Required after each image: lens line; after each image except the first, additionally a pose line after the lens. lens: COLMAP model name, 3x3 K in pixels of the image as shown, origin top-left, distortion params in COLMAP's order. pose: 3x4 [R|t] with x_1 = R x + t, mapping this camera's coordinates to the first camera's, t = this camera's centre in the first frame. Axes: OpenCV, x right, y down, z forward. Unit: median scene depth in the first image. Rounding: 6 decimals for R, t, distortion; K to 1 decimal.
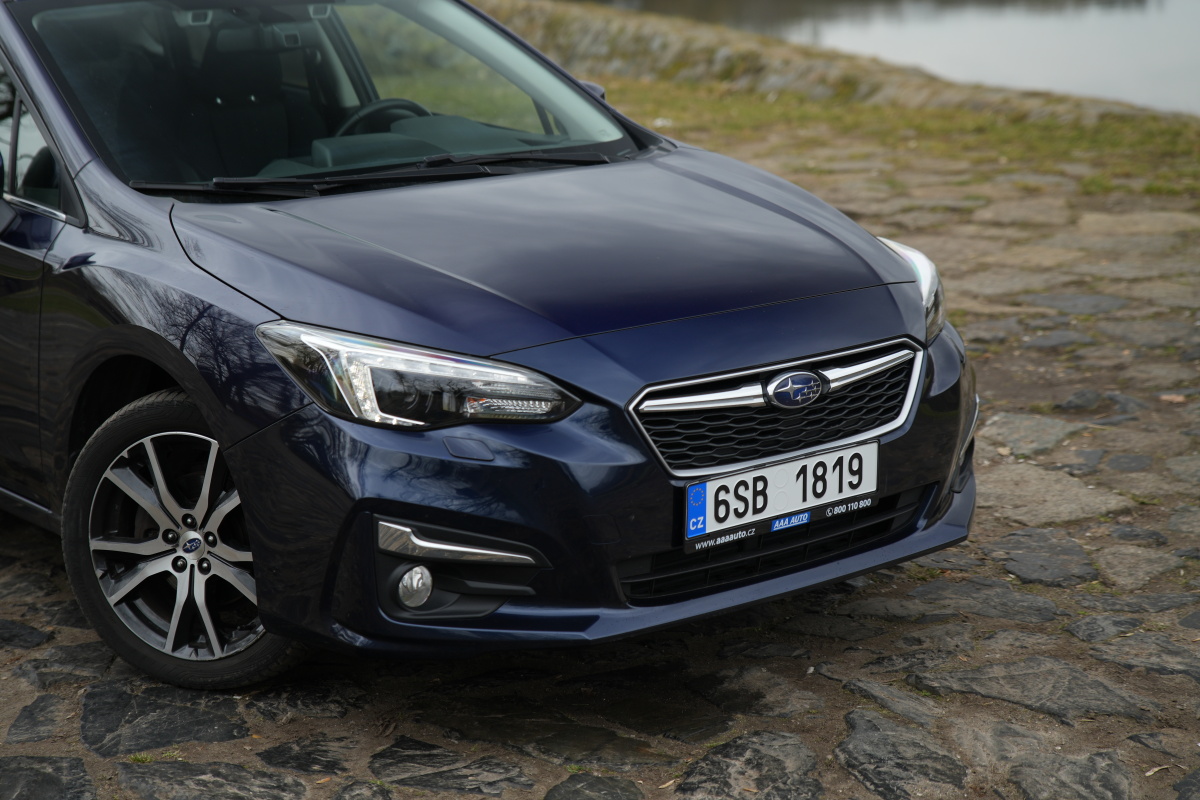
lens RADIAL K [[2383.0, 0, 592.3], [0, 2383.0, 405.7], [0, 0, 1]] dist [-0.016625, 0.000000]
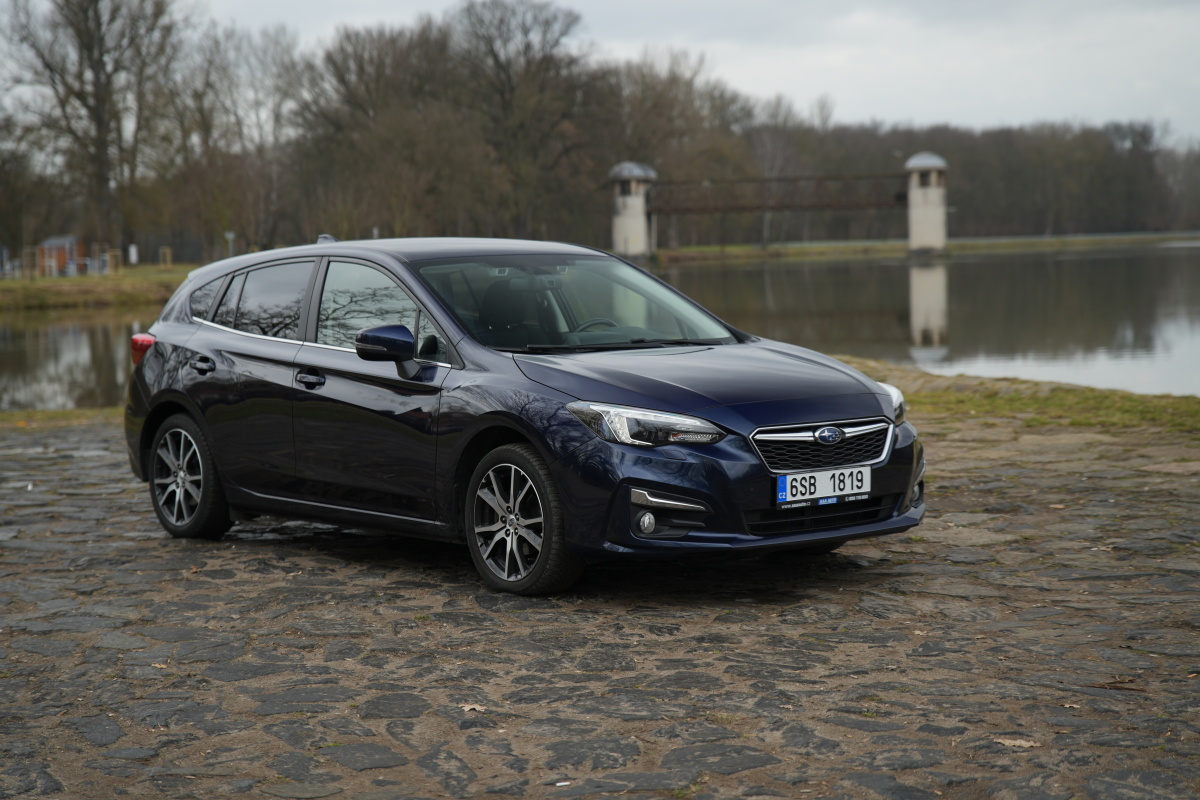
lens RADIAL K [[2383.0, 0, 602.4], [0, 2383.0, 395.3], [0, 0, 1]] dist [-0.016625, 0.000000]
pose [[0.999902, -0.013359, -0.004279, -0.093503], [0.012542, 0.988018, -0.153829, 0.256886], [0.006283, 0.153760, 0.988088, -0.962460]]
